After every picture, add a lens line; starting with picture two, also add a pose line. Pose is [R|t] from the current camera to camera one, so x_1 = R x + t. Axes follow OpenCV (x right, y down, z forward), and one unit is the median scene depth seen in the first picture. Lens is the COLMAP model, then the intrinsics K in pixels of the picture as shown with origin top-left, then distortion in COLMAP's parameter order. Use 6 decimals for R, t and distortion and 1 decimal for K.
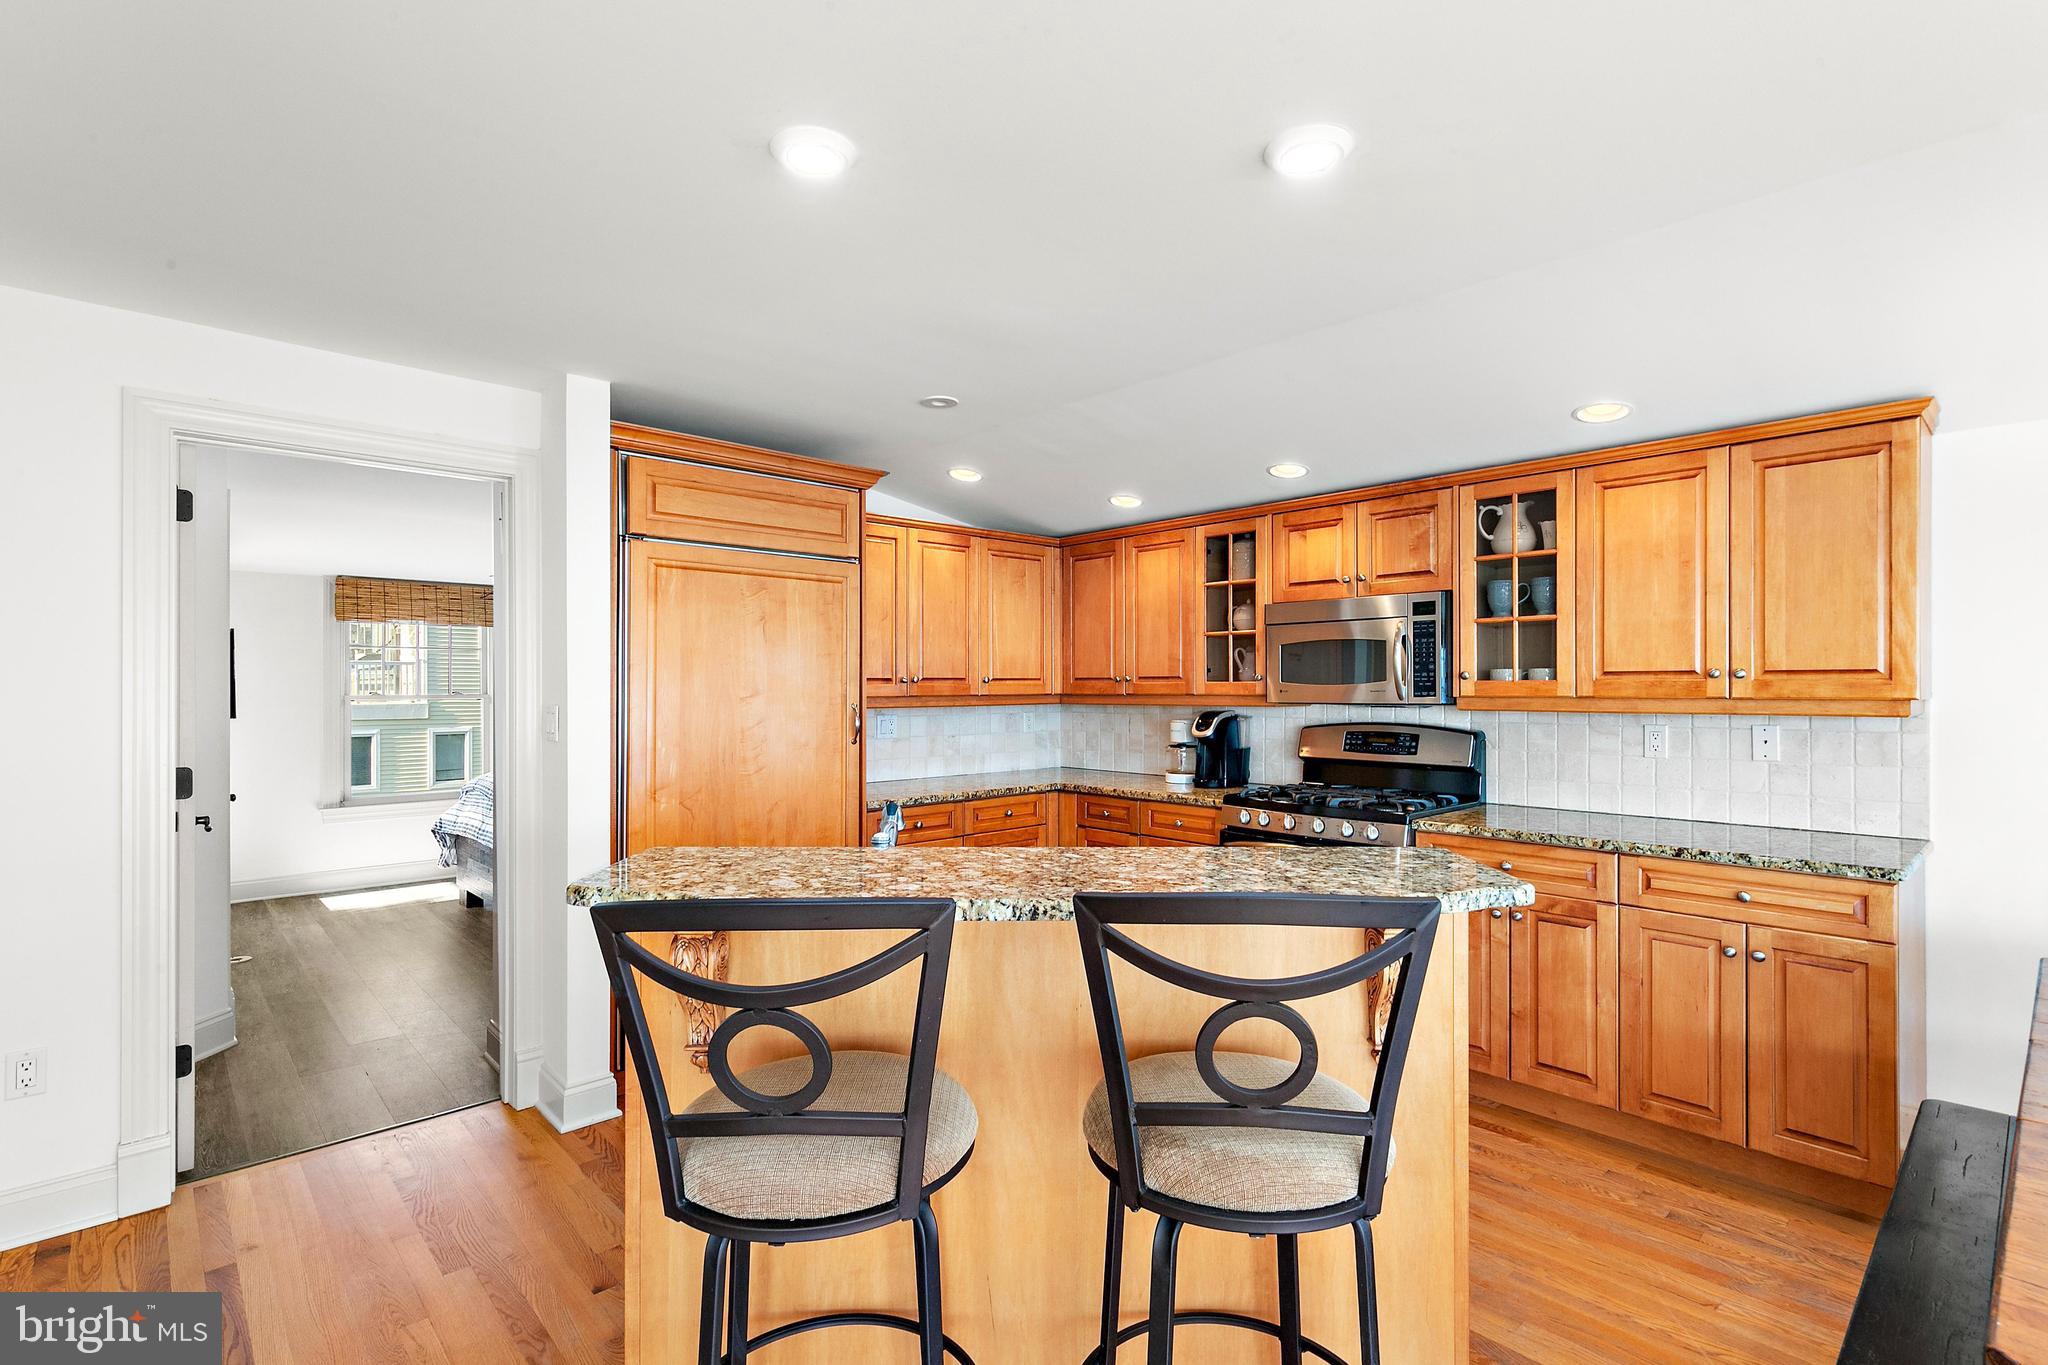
lens RADIAL K [[971.3, 0, 1029.2], [0, 971.3, 685.9], [0, 0, 1]] dist [0.006266, 0.000662]
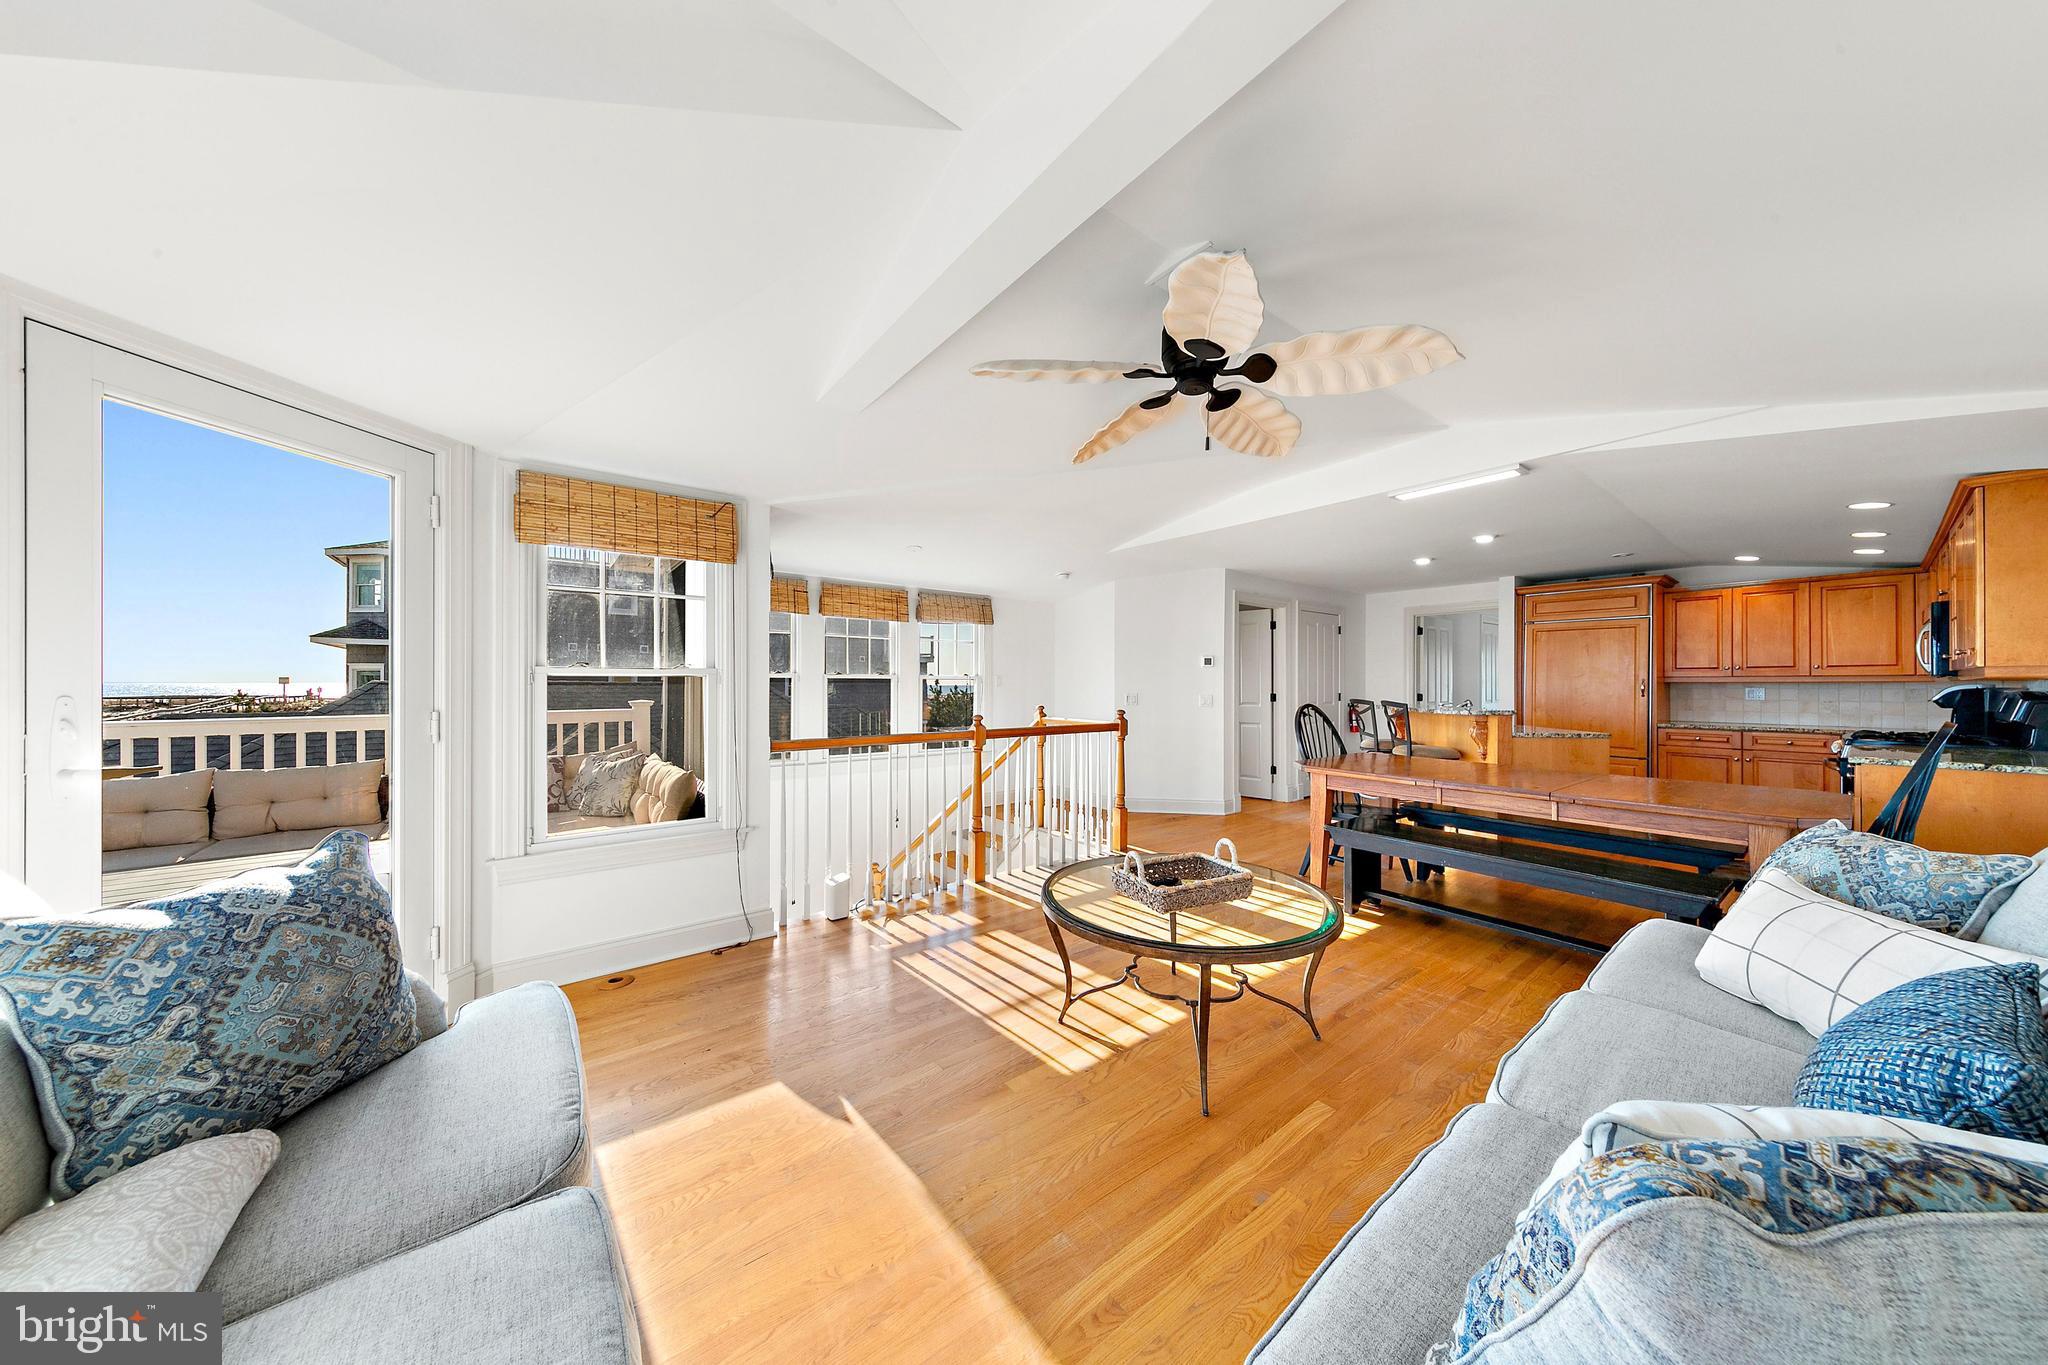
lens RADIAL K [[638.4, 0, 1032.5], [0, 638.4, 680.8], [0, 0, 1]] dist [0.008497, 0.000014]
pose [[-0.086021, -0.004149, -0.996285, 1.537117], [-0.002383, 0.999989, -0.003958, 0.033363], [0.996290, 0.002033, -0.086030, -0.324466]]
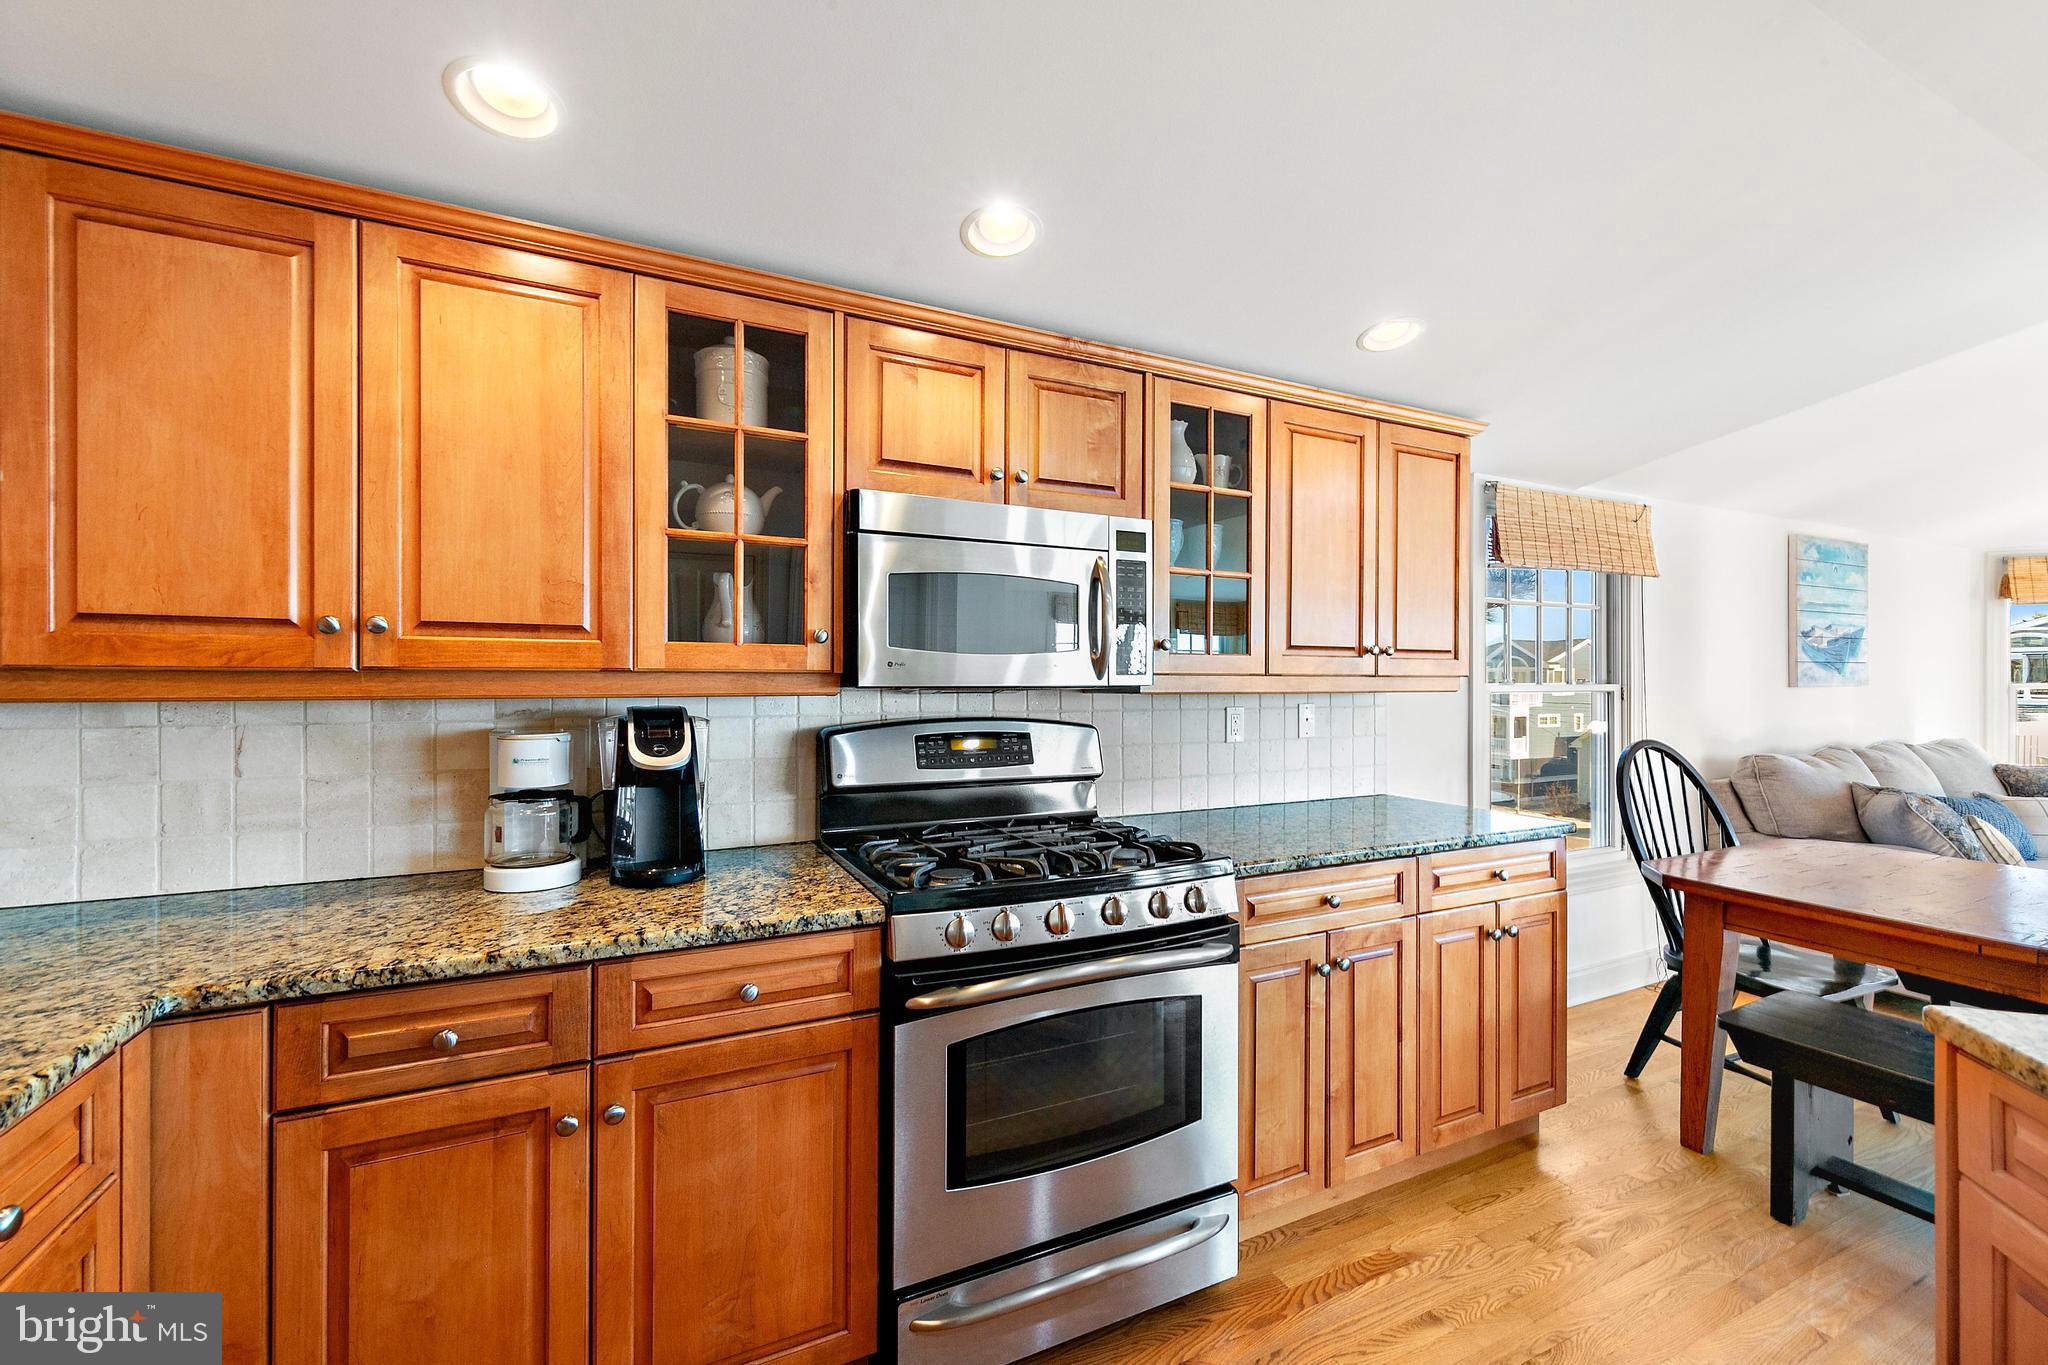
lens RADIAL K [[835.2, 0, 1024.0], [0, 835.2, 682.5], [0, 0, 1]] dist [0.009208, -0.000060]
pose [[0.286700, -0.000142, 0.958020, -0.160975], [-0.003725, 0.999992, 0.001263, 0.016100], [-0.958013, -0.003931, 0.286697, 0.897379]]
